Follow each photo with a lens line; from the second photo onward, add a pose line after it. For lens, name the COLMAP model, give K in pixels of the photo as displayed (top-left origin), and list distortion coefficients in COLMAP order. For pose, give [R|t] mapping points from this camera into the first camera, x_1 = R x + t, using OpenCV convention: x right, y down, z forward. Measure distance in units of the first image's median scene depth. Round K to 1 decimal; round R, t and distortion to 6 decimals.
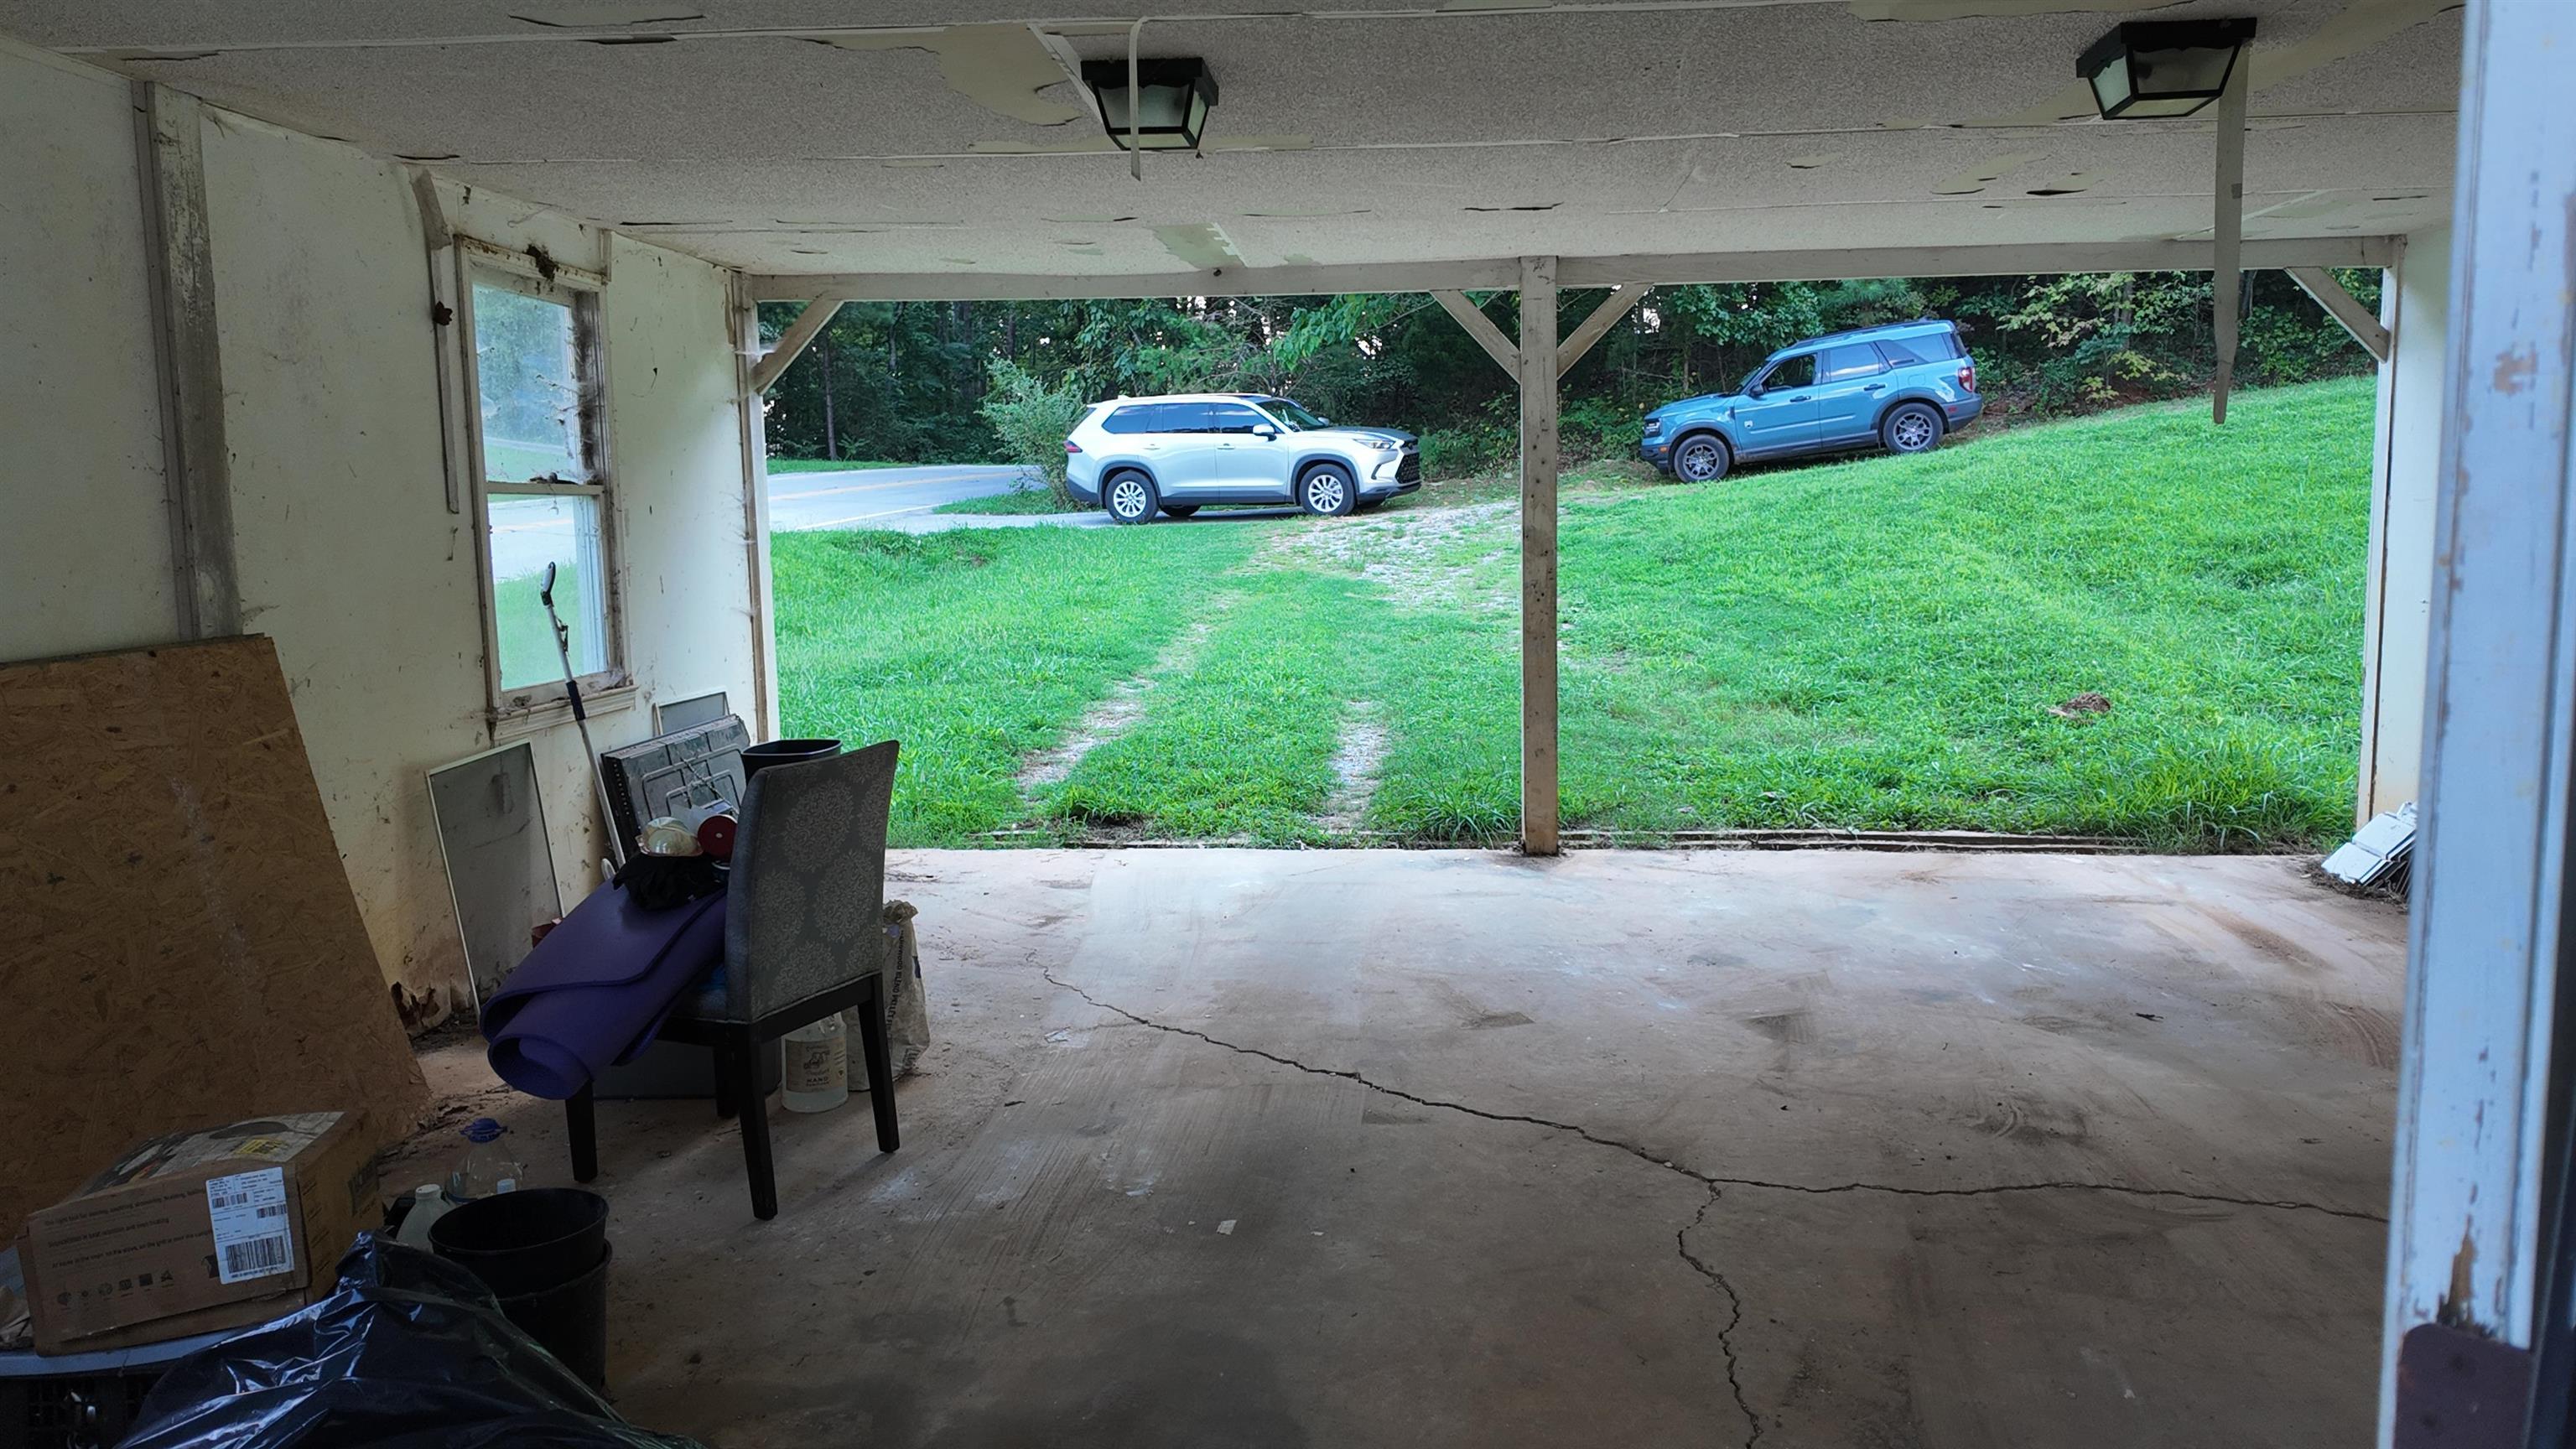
lens RADIAL K [[1694.1, 0, 1270.5], [0, 1694.1, 717.6], [0, 0, 1]] dist [0.123077, -0.177394]
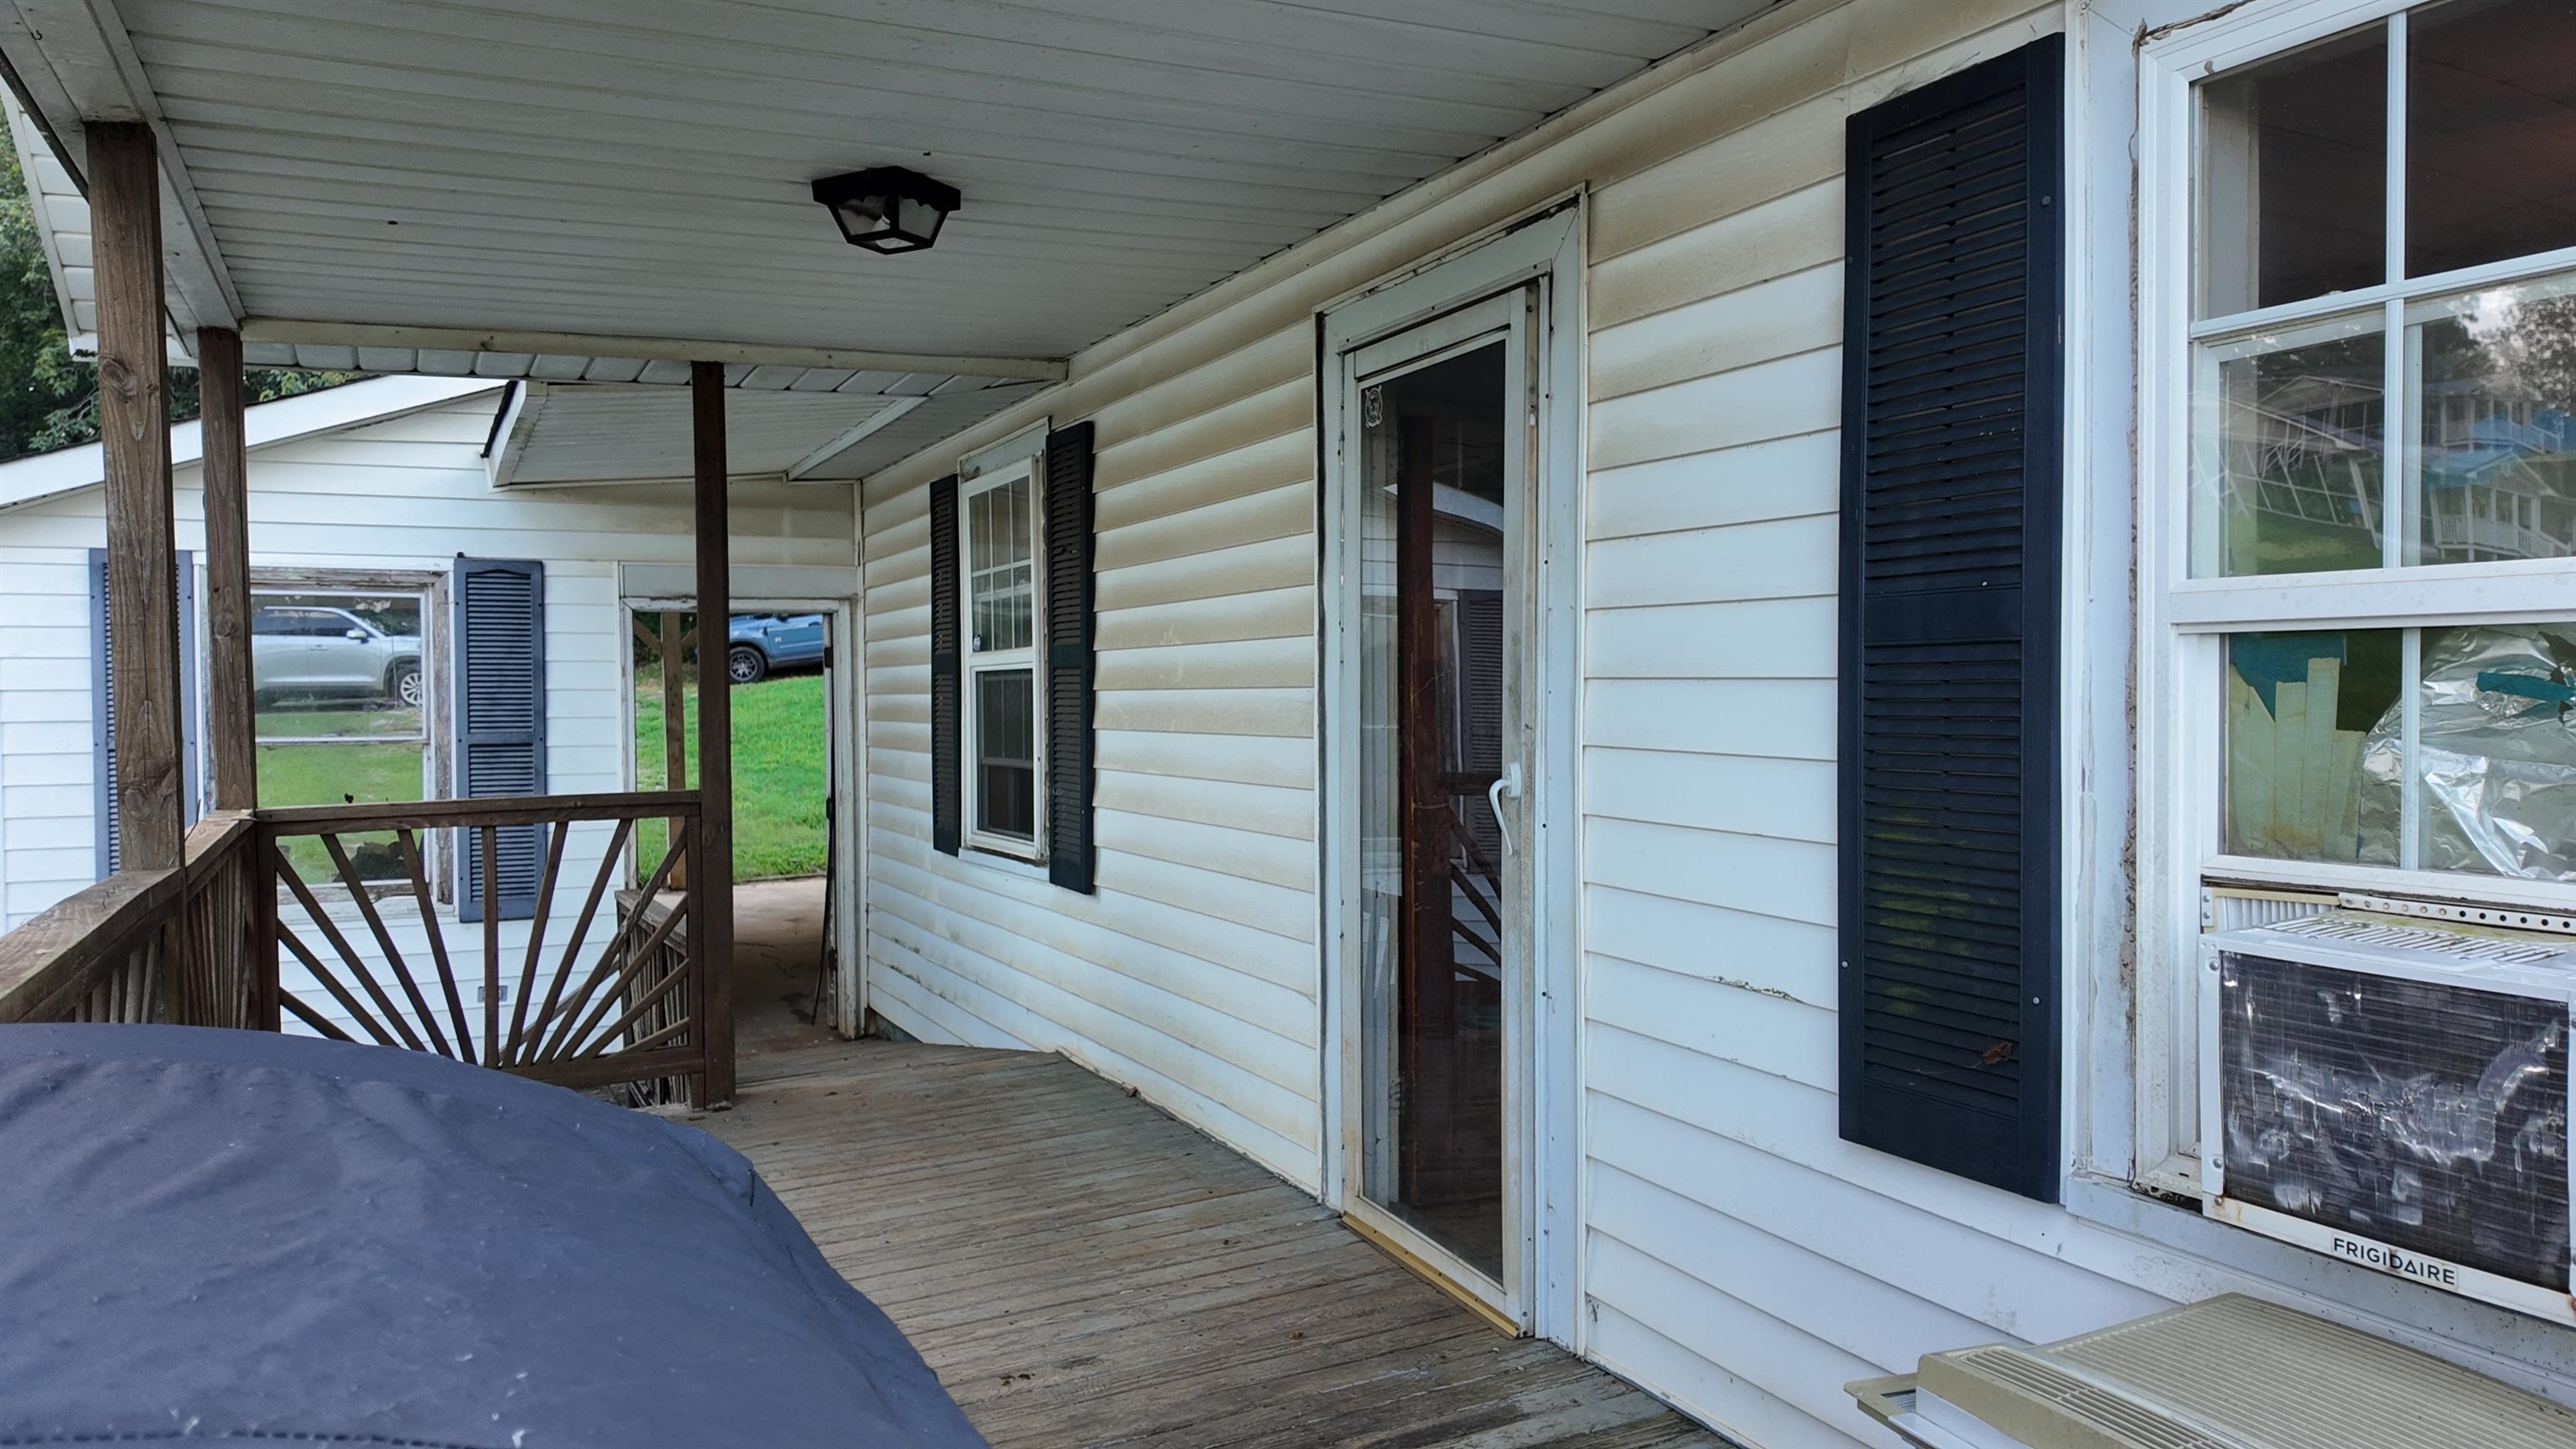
lens RADIAL K [[1694.1, 0, 1270.5], [0, 1694.1, 717.6], [0, 0, 1]] dist [0.123077, -0.177394]
pose [[0.853074, -0.006112, 0.521755, -0.090967], [0.060577, 0.994330, -0.087397, 0.029419], [-0.518262, 0.106162, 0.848607, -0.331022]]
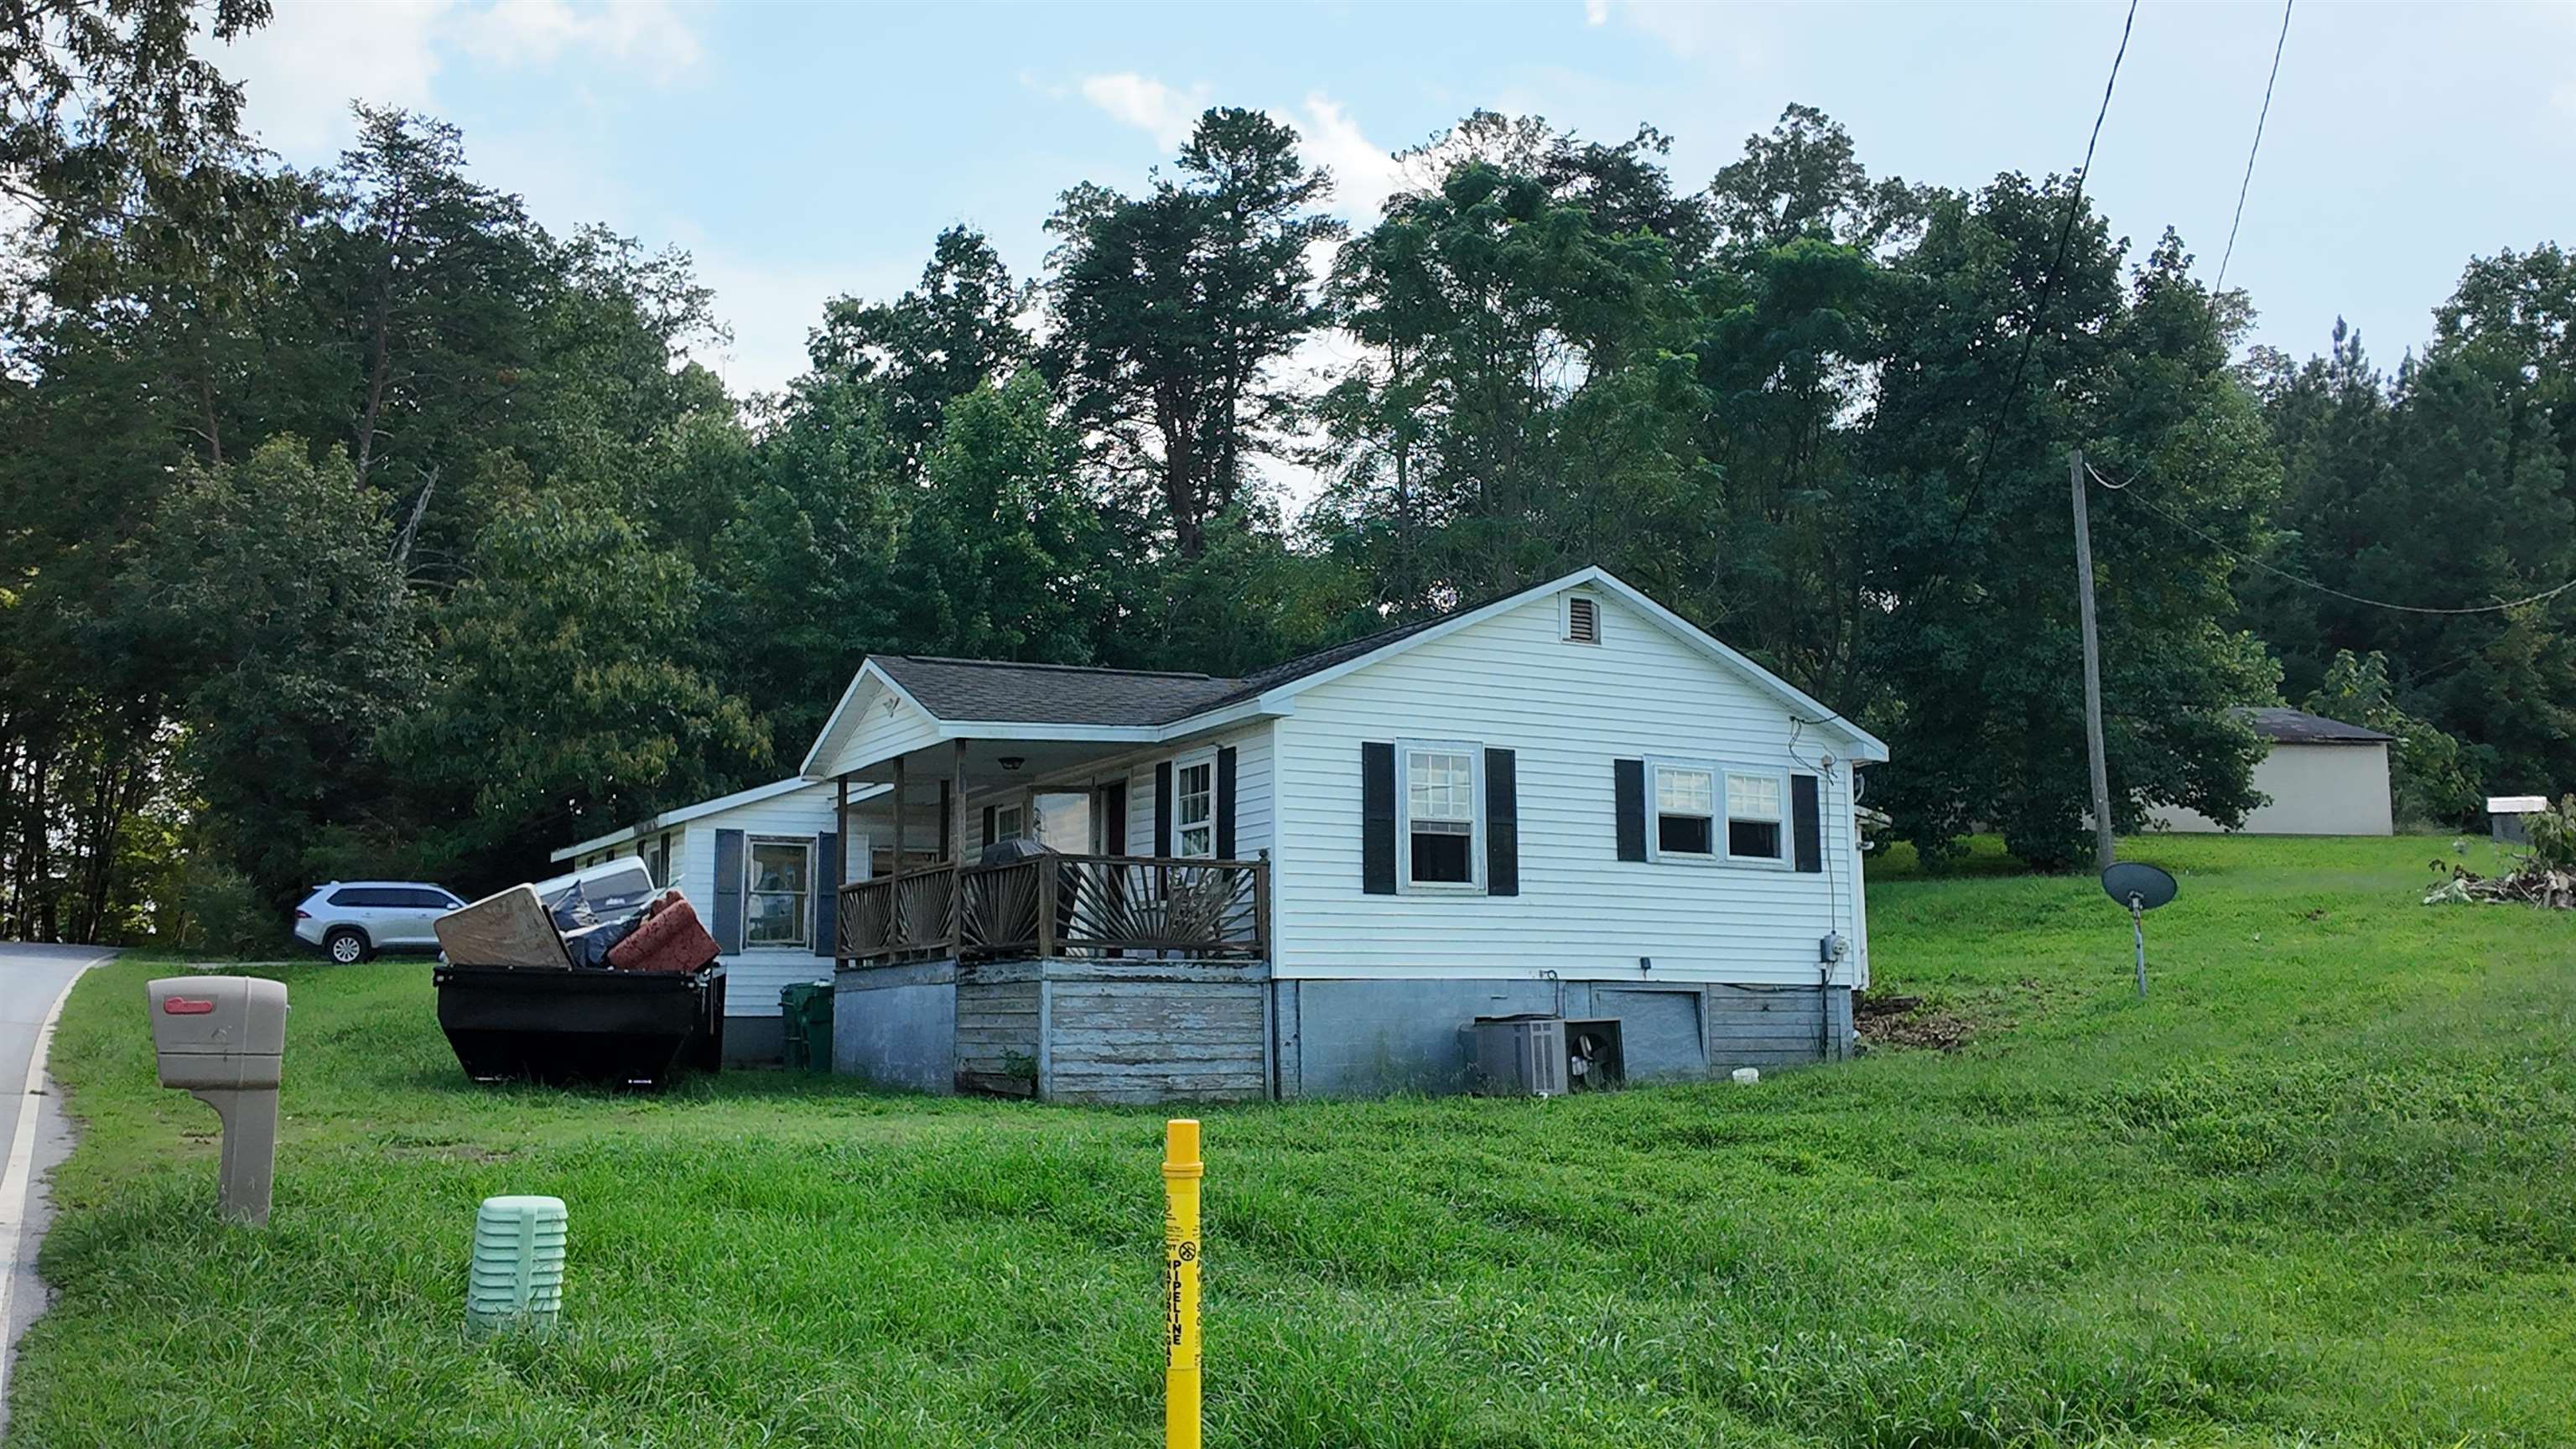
lens RADIAL K [[2191.9, 0, 1288.0], [0, 2191.9, 724.5], [0, 0, 1]] dist [0.154573, -0.274701]
pose [[0.826535, 0.086722, 0.556165, -0.665475], [0.063308, 0.967469, -0.244939, 0.284156], [-0.559314, 0.237660, 0.794157, -1.372736]]
